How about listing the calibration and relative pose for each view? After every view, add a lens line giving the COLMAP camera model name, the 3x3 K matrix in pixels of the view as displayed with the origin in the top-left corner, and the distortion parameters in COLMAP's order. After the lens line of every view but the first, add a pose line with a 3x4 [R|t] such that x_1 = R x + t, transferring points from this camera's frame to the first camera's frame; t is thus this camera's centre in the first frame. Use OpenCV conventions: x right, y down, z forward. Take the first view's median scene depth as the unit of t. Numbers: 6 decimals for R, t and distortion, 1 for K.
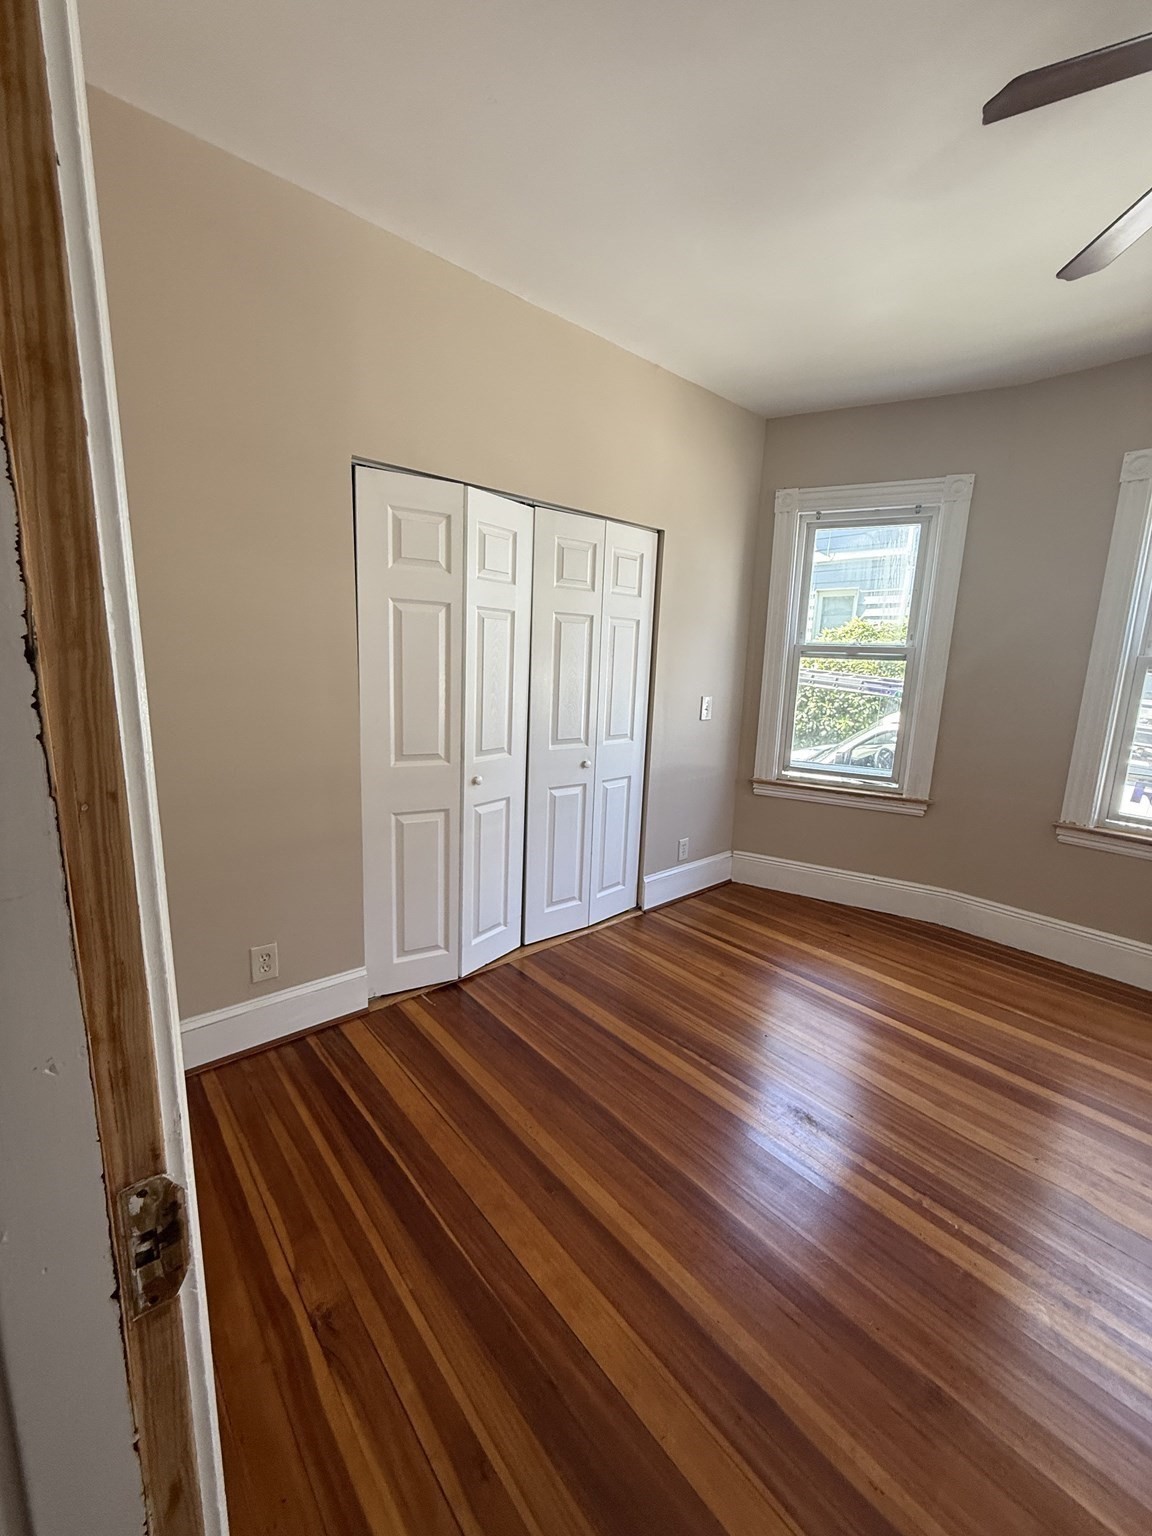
lens RADIAL K [[616.4, 0, 578.1], [0, 616.4, 762.4], [0, 0, 1]] dist [0.000124, 0.000470]
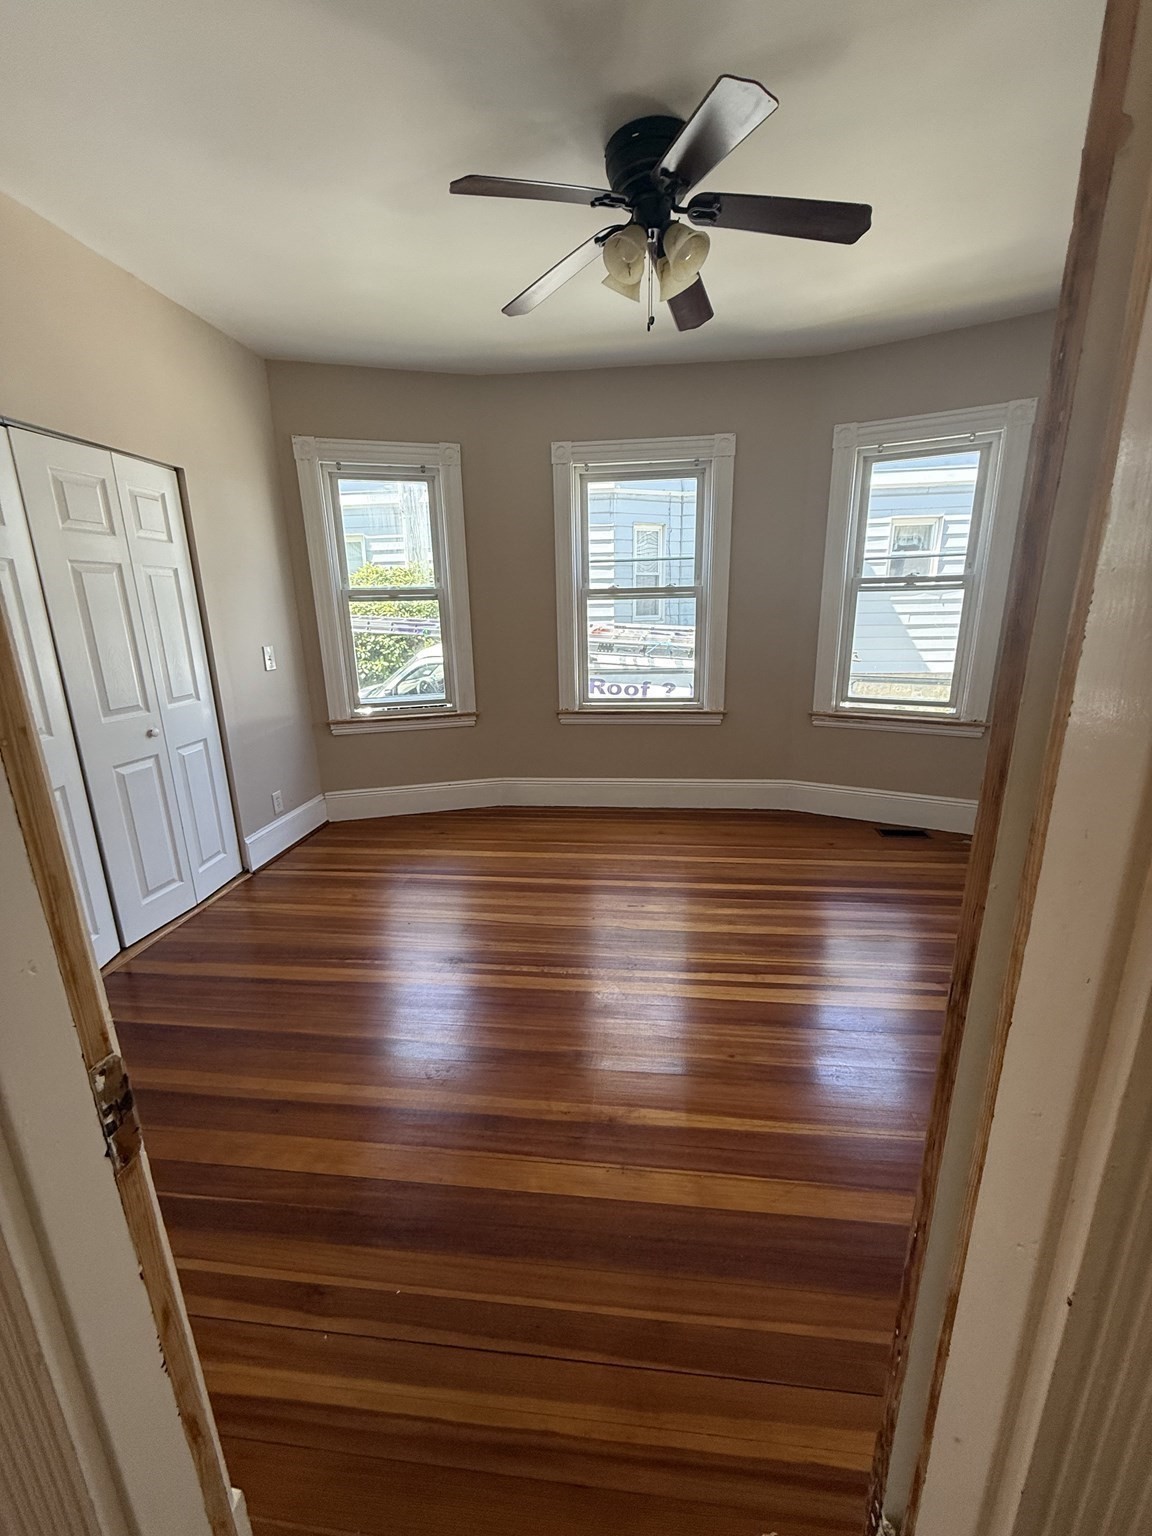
lens RADIAL K [[616.4, 0, 583.2], [0, 616.4, 765.5], [0, 0, 1]] dist [0.000124, 0.000470]
pose [[0.727140, -0.222313, 0.649495, -0.117616], [0.165601, 0.974975, 0.148322, 0.018580], [-0.666215, -0.000294, 0.745759, -0.085003]]
